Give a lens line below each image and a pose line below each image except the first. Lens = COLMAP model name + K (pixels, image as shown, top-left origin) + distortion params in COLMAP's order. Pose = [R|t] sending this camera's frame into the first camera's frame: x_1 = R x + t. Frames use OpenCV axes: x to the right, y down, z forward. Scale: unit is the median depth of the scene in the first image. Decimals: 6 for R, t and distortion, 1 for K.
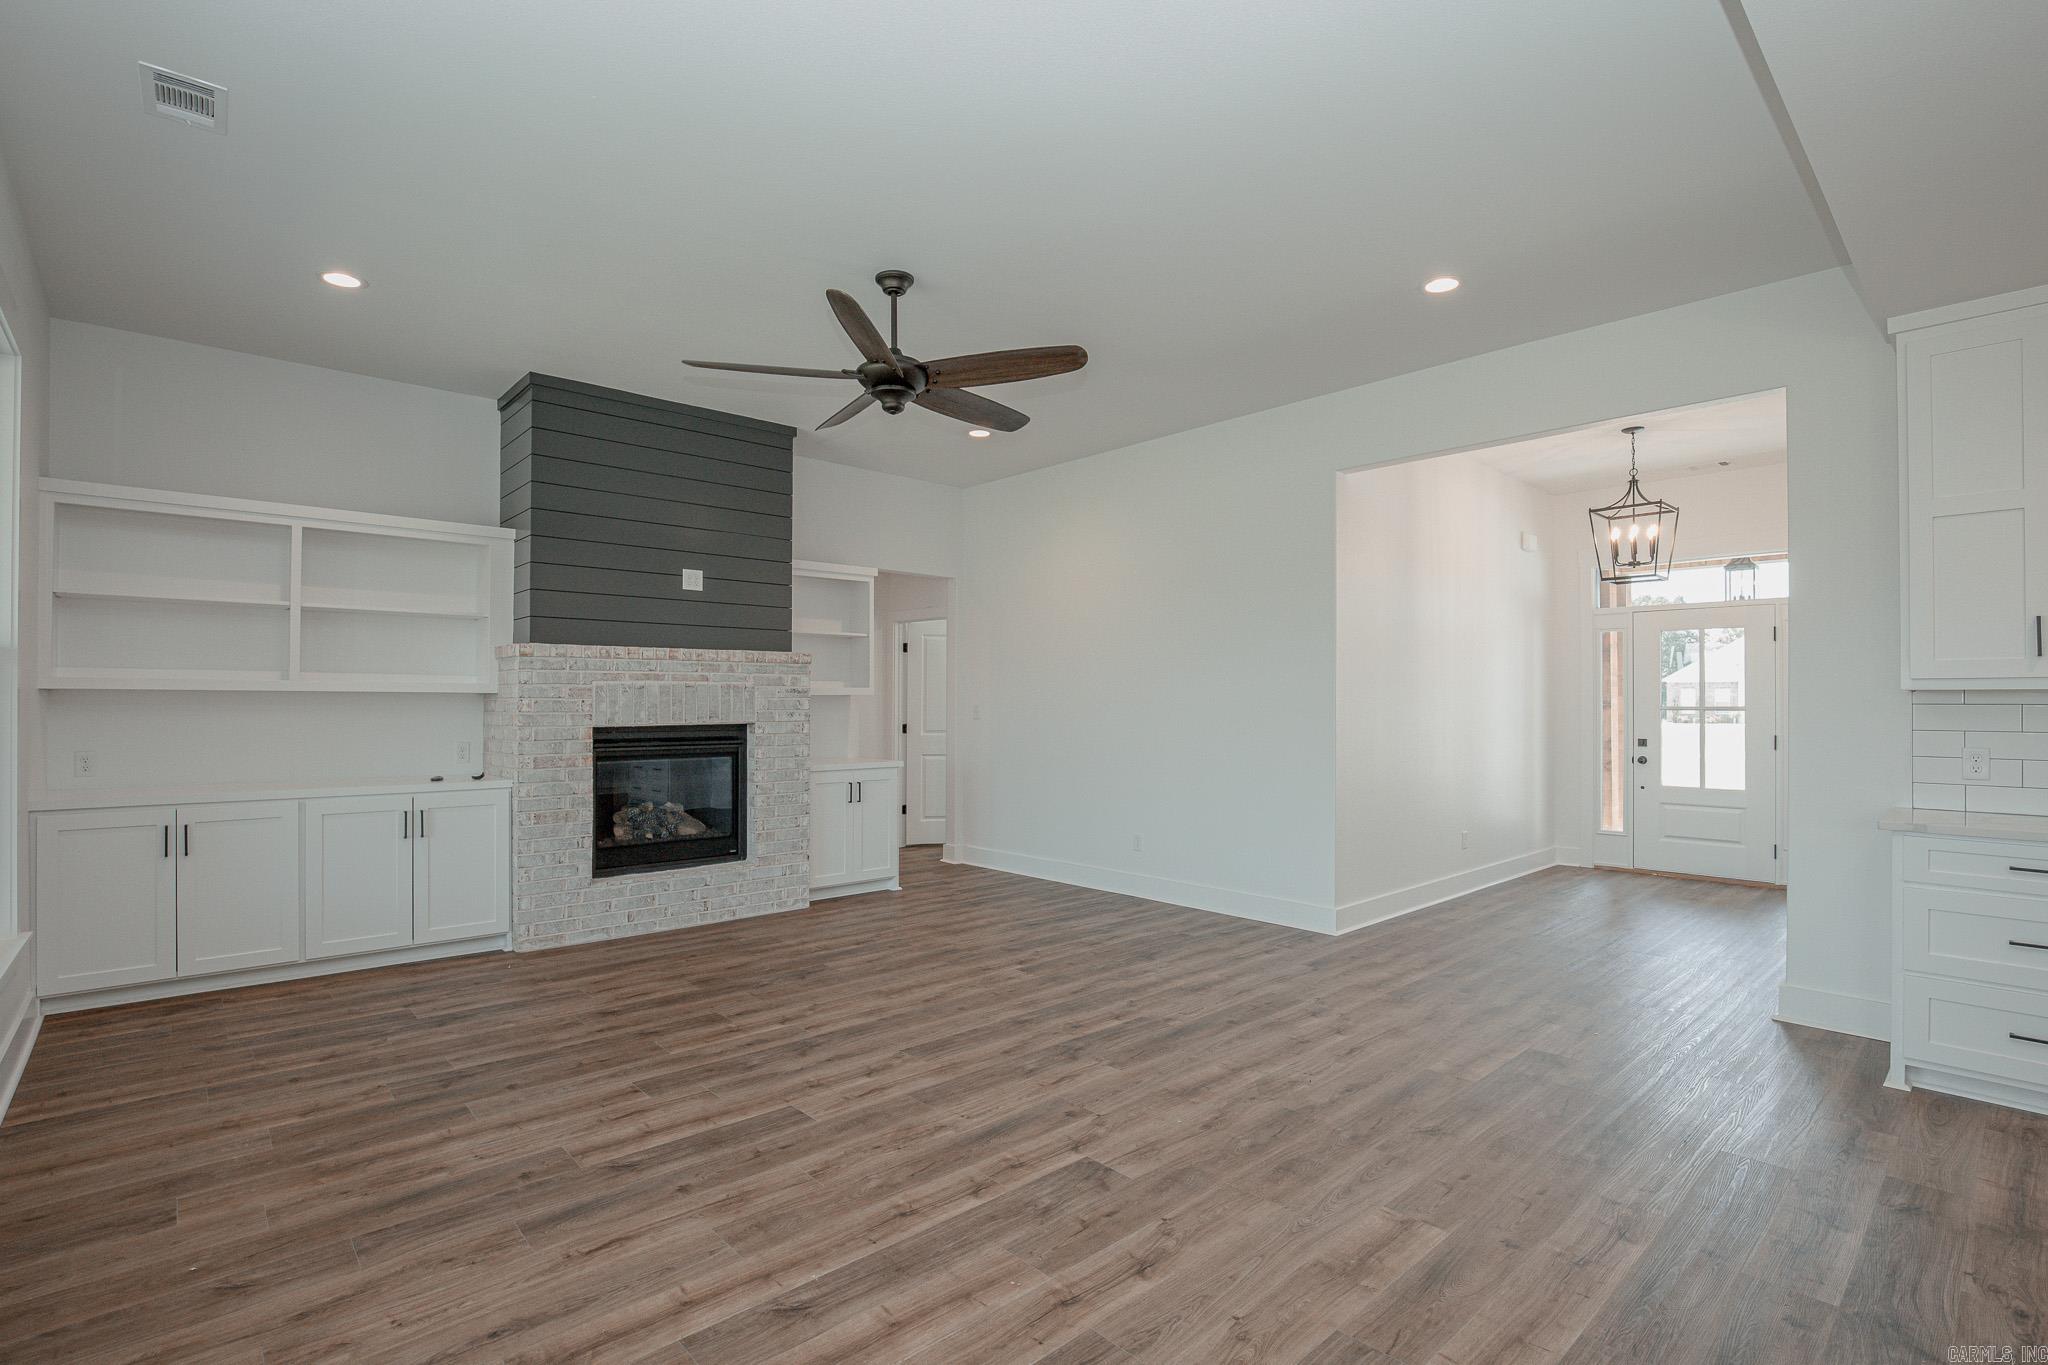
lens RADIAL K [[942.5, 0, 1015.2], [0, 942.5, 708.3], [0, 0, 1]] dist [-0.029709, 0.002771]
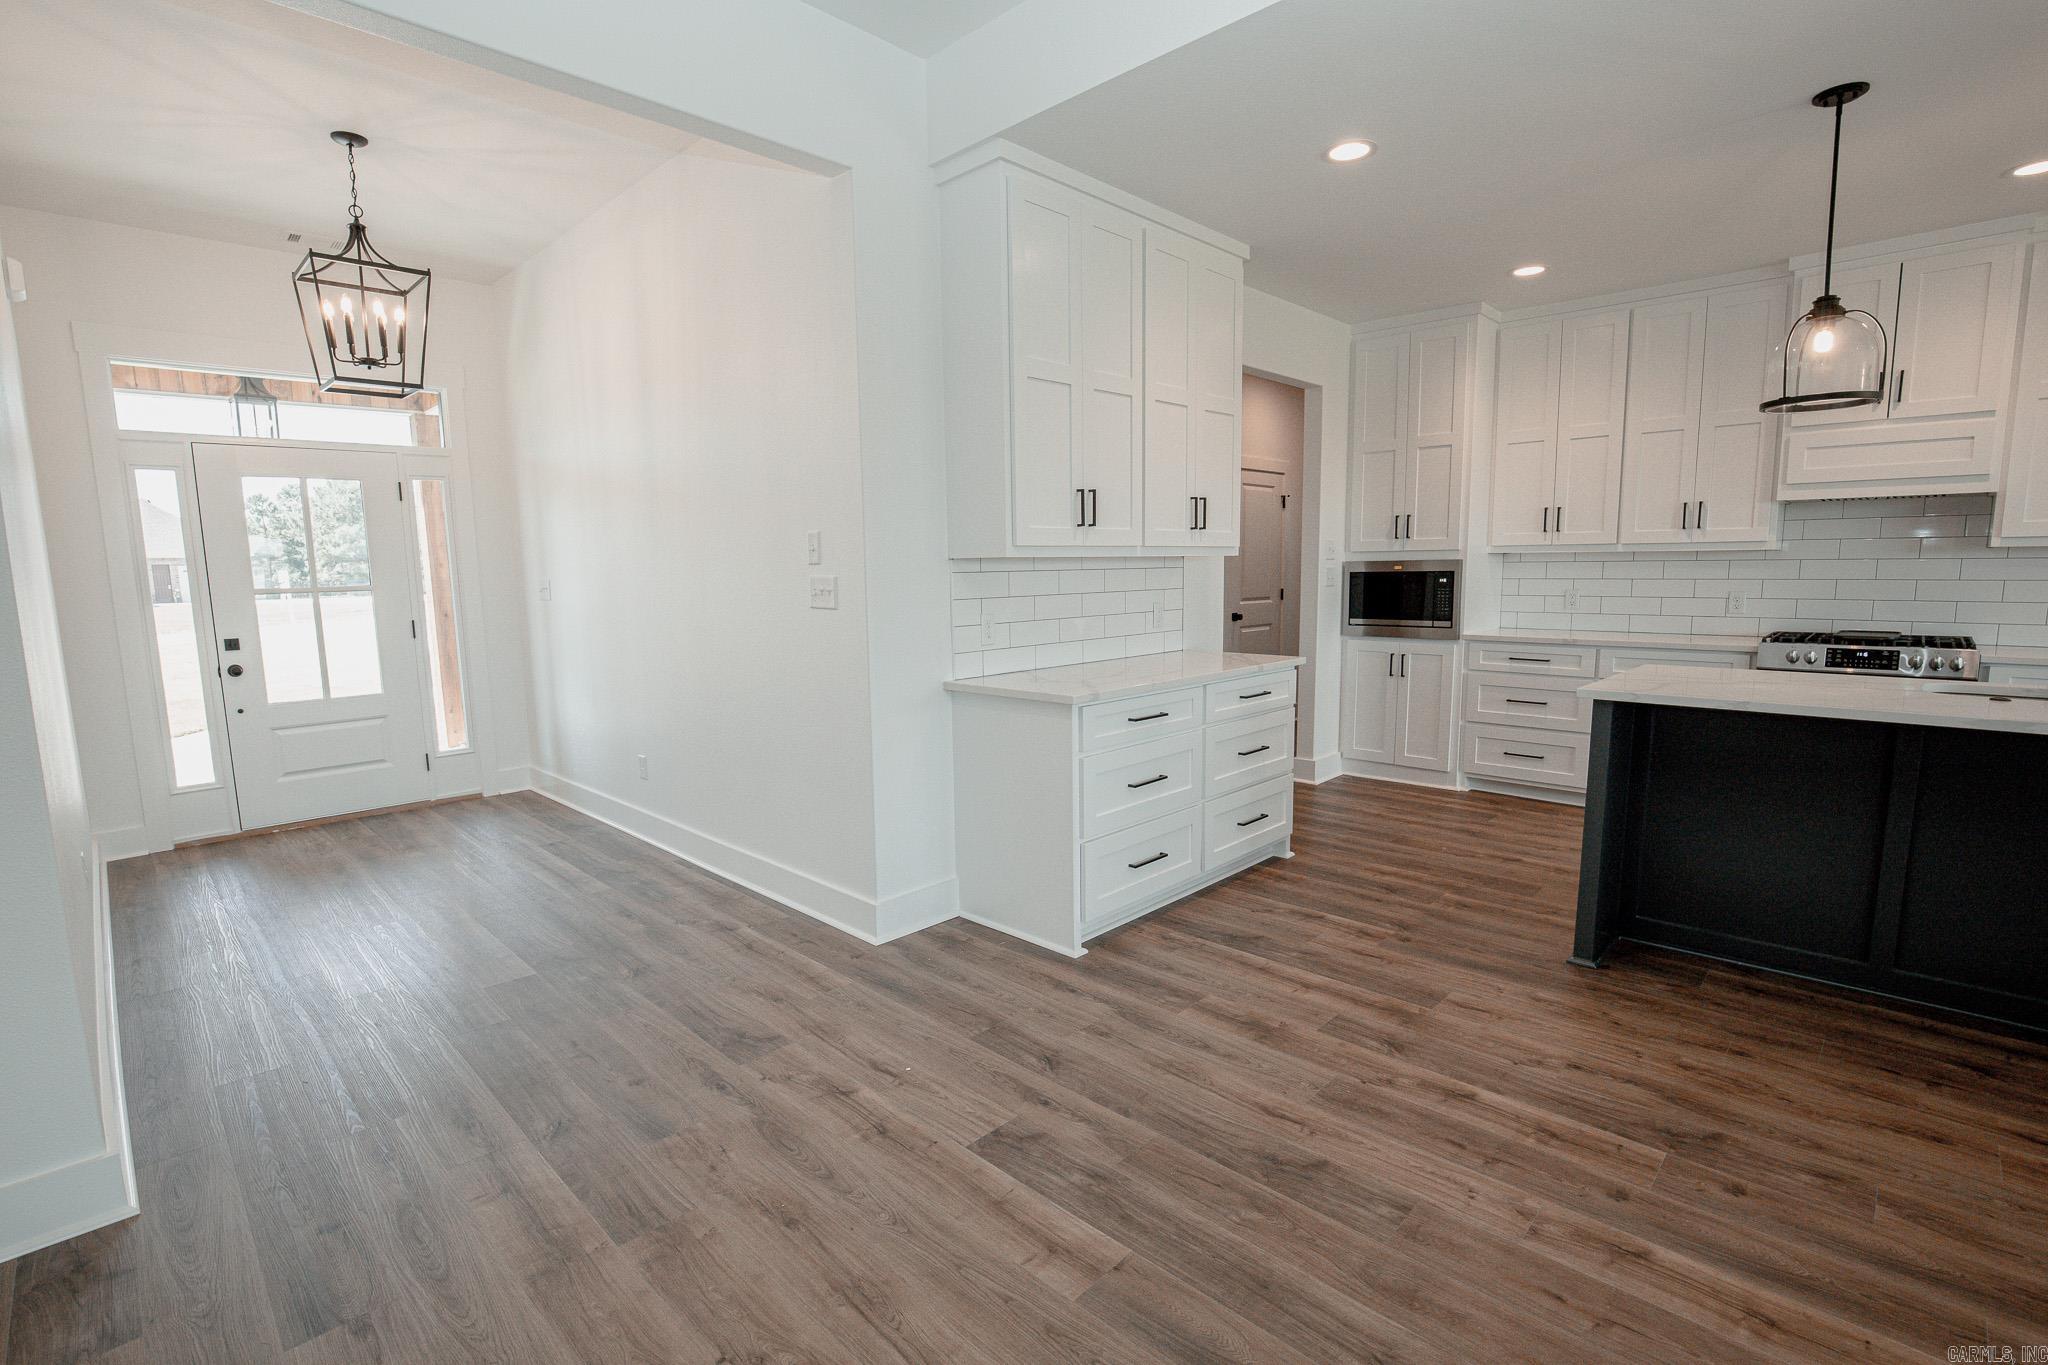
lens RADIAL K [[942.5, 0, 1013.4], [0, 942.5, 687.8], [0, 0, 1]] dist [-0.029709, 0.002771]
pose [[-0.048421, -0.129798, 0.990357, -0.013826], [0.022109, 0.991138, 0.130981, -0.009676], [-0.998582, 0.028238, -0.045122, 0.728417]]
